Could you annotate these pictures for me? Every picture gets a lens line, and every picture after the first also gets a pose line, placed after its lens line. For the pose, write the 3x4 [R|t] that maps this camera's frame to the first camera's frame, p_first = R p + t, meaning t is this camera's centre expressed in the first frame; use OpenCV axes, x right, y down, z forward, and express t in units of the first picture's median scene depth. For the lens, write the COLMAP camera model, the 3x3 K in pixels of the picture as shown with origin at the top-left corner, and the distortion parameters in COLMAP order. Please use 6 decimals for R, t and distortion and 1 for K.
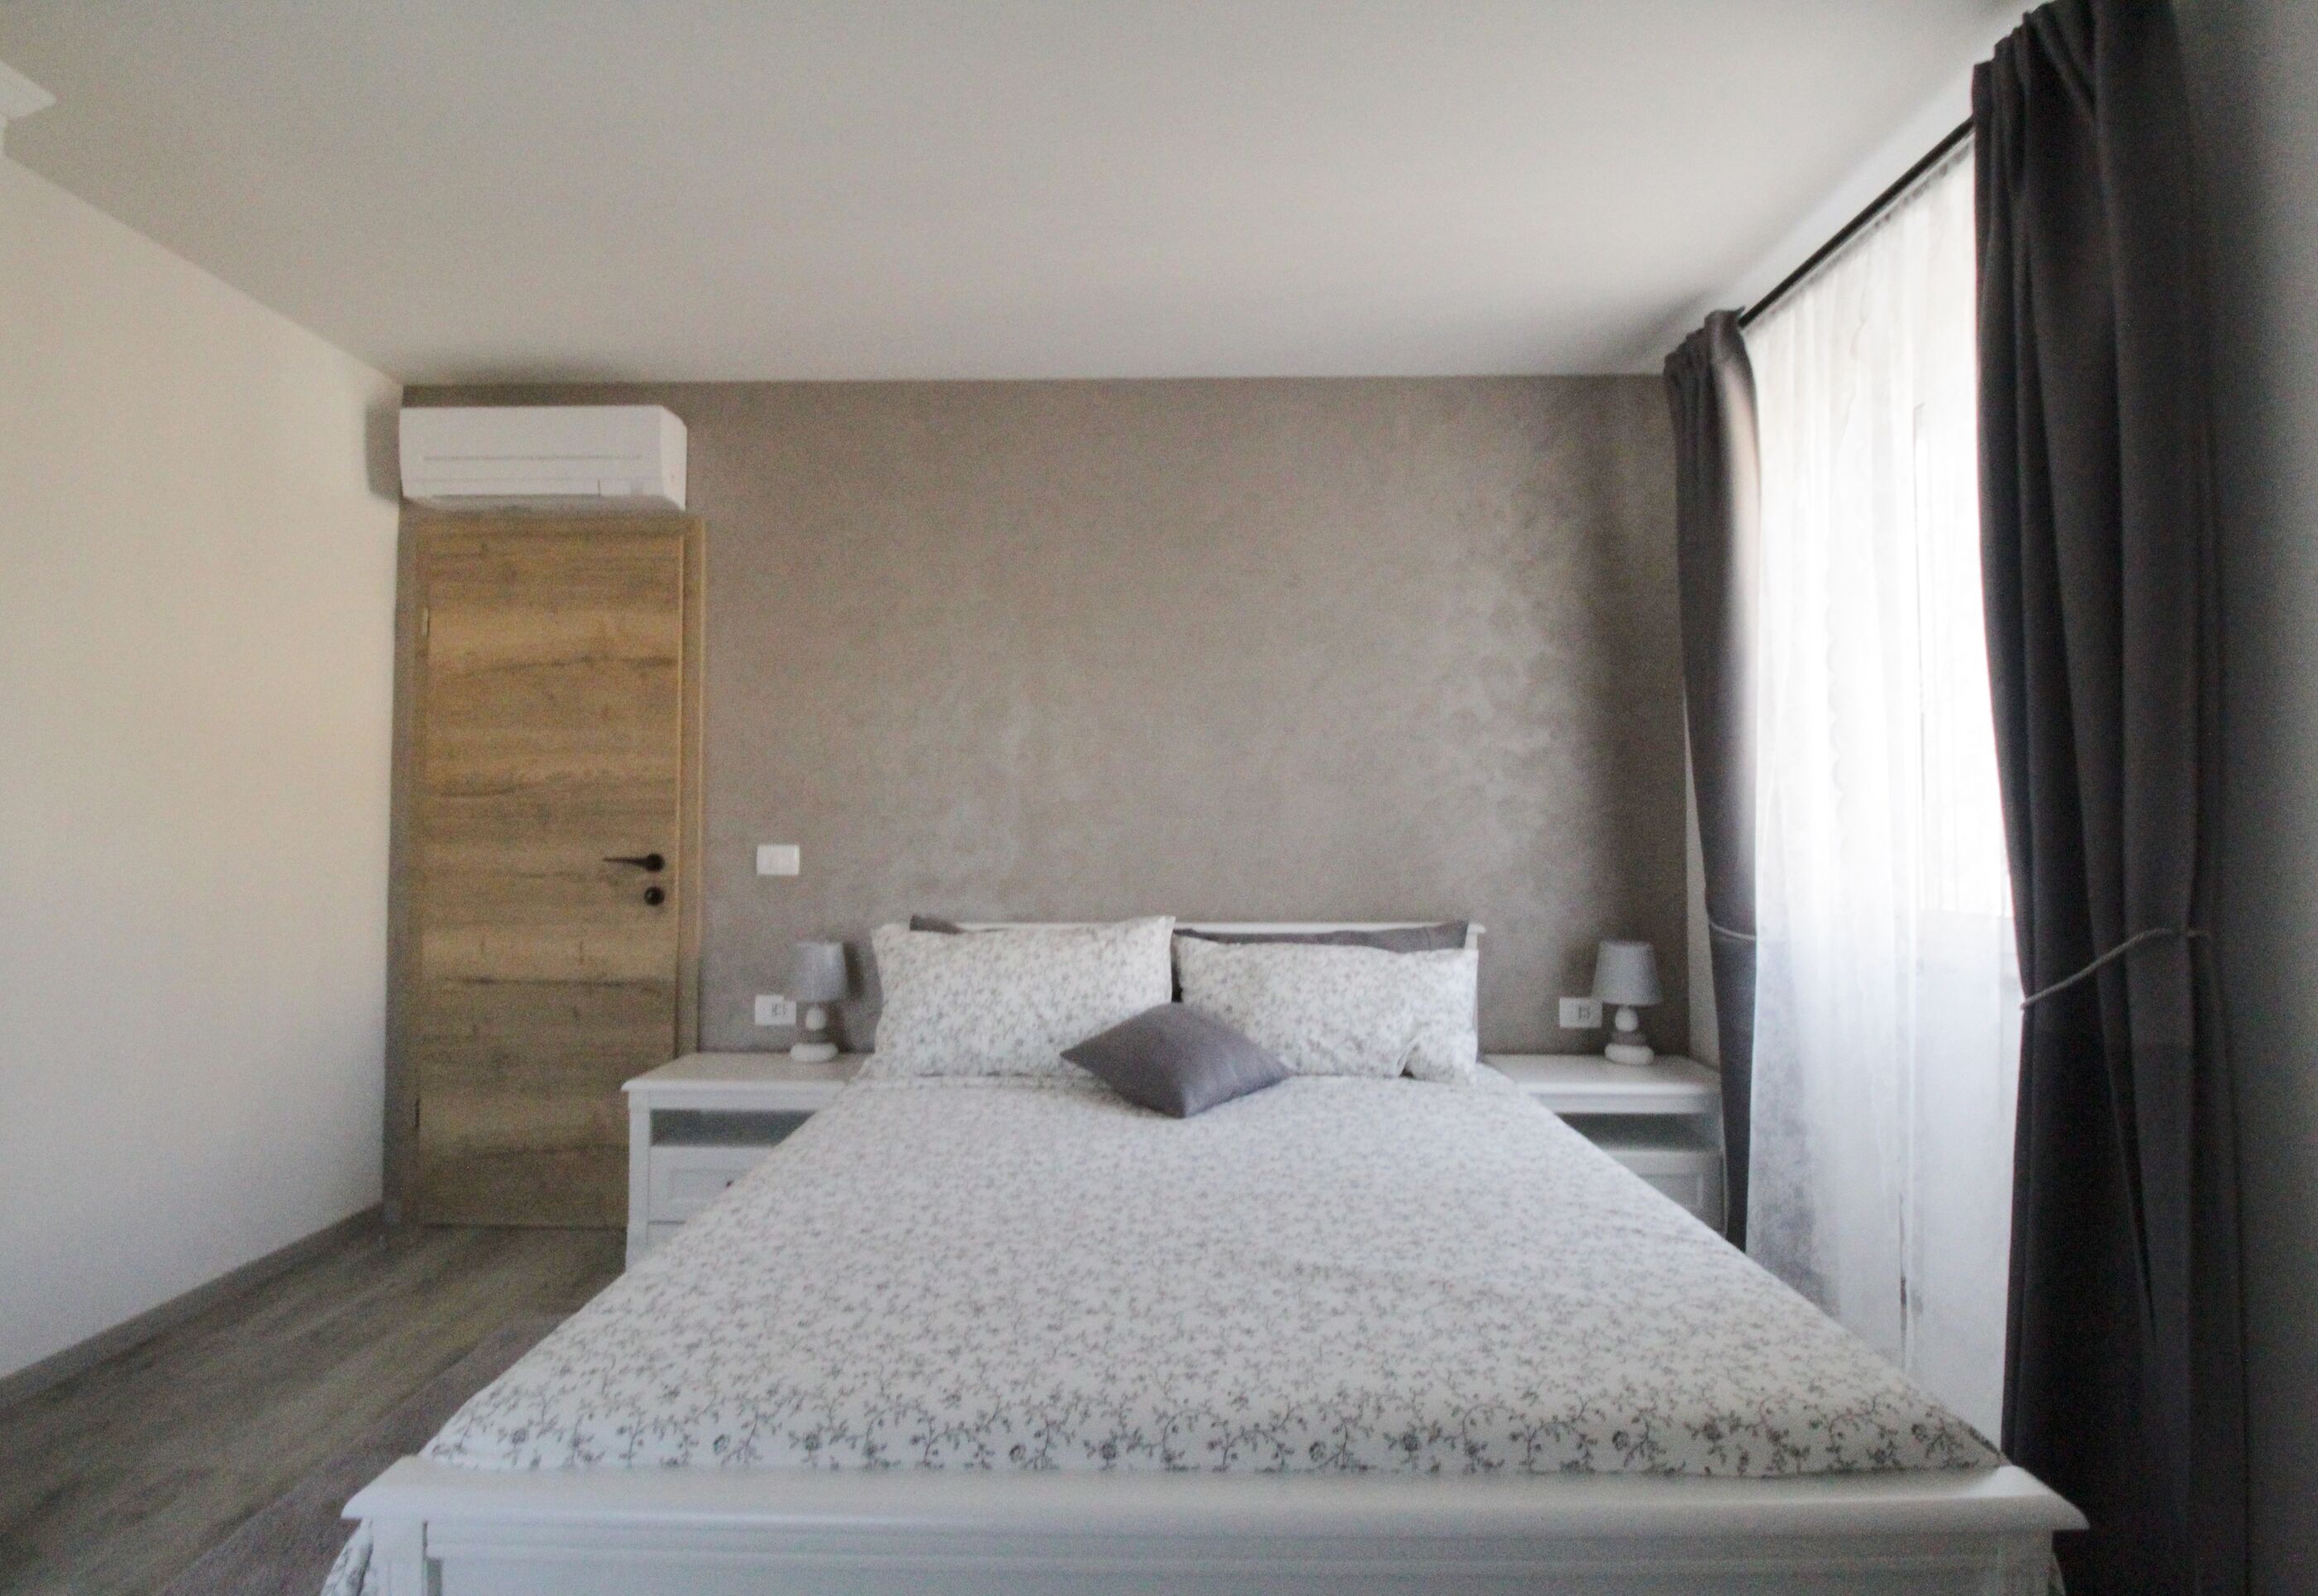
lens RADIAL K [[1125.5, 0, 1152.3], [0, 1125.5, 794.5], [0, 0, 1]] dist [-0.004217, -0.000869]
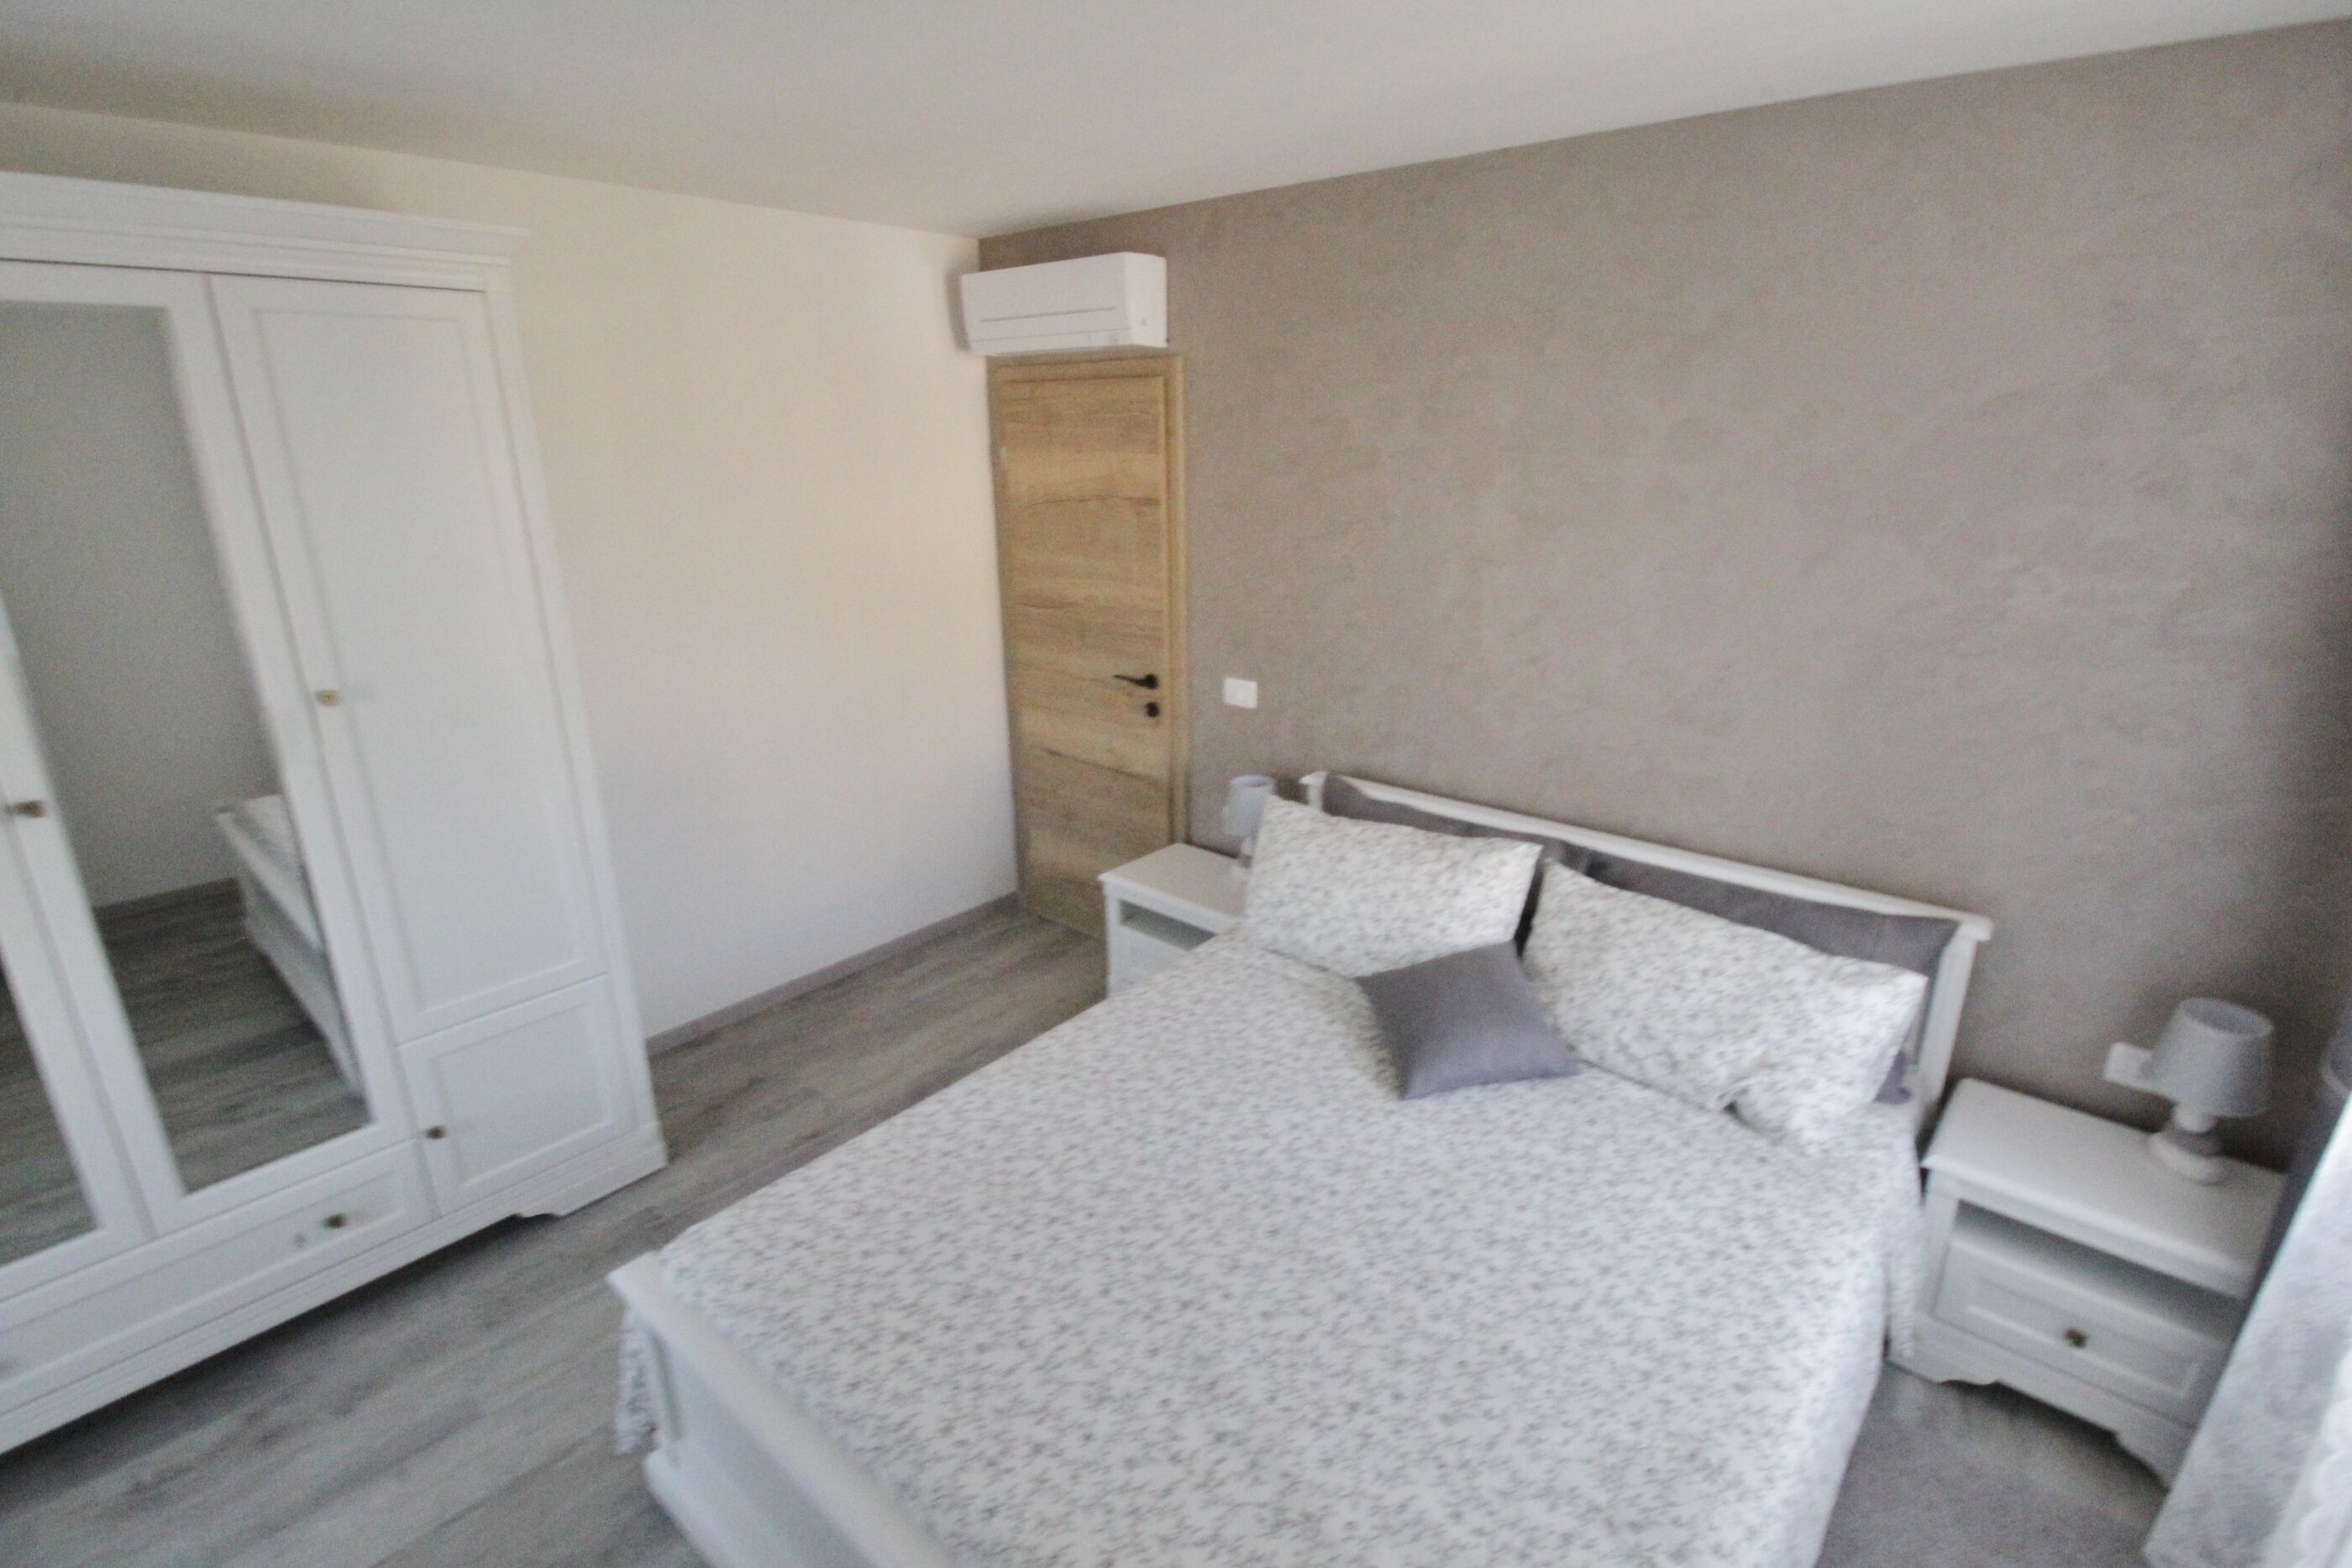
lens RADIAL K [[1100.8, 0, 1209.4], [0, 1100.8, 785.8], [0, 0, 1]] dist [-0.000241, -0.012588]
pose [[0.775440, 0.192994, -0.601205, 0.359097], [0.026221, 0.941480, 0.336046, -0.256532], [0.630877, -0.276348, 0.725001, 0.224211]]
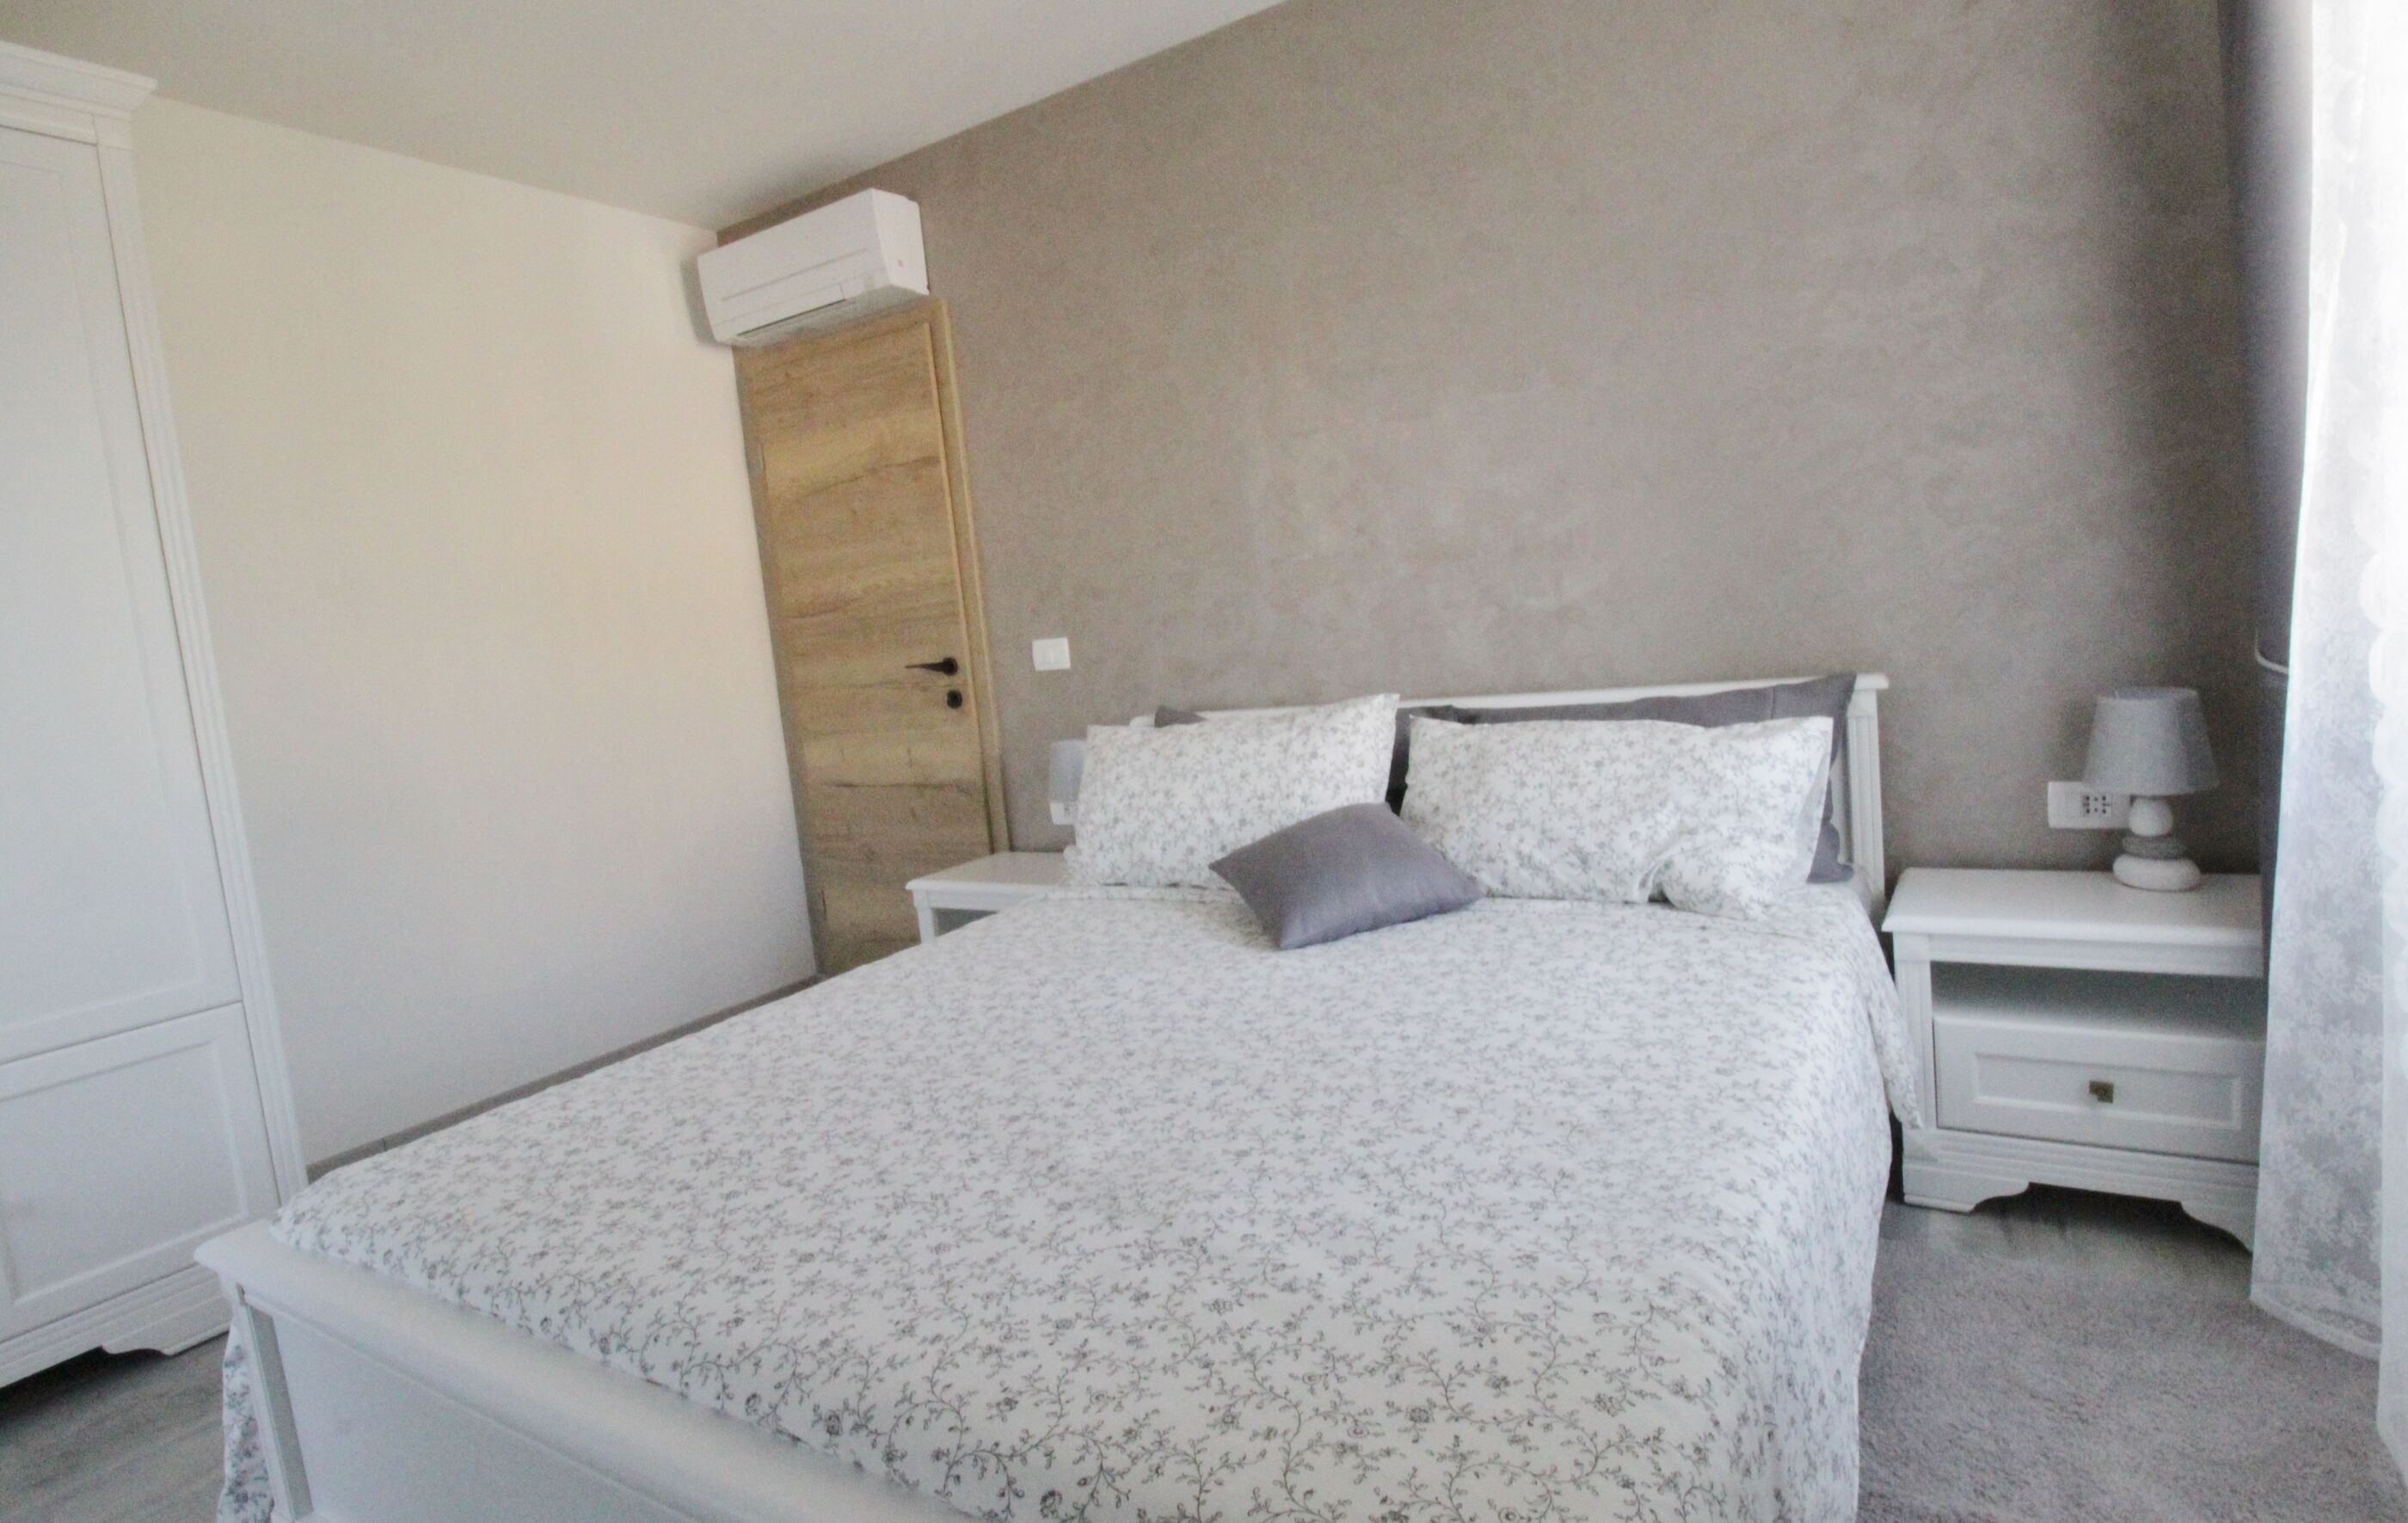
lens RADIAL K [[1221.4, 0, 1204.0], [0, 1221.4, 761.5], [0, 0, 1]] dist [-0.000544, -0.012683]
pose [[0.852936, -0.026833, -0.521325, 0.373673], [0.116357, 0.983325, 0.139758, 0.021606], [0.508882, -0.179864, 0.841836, 0.218085]]
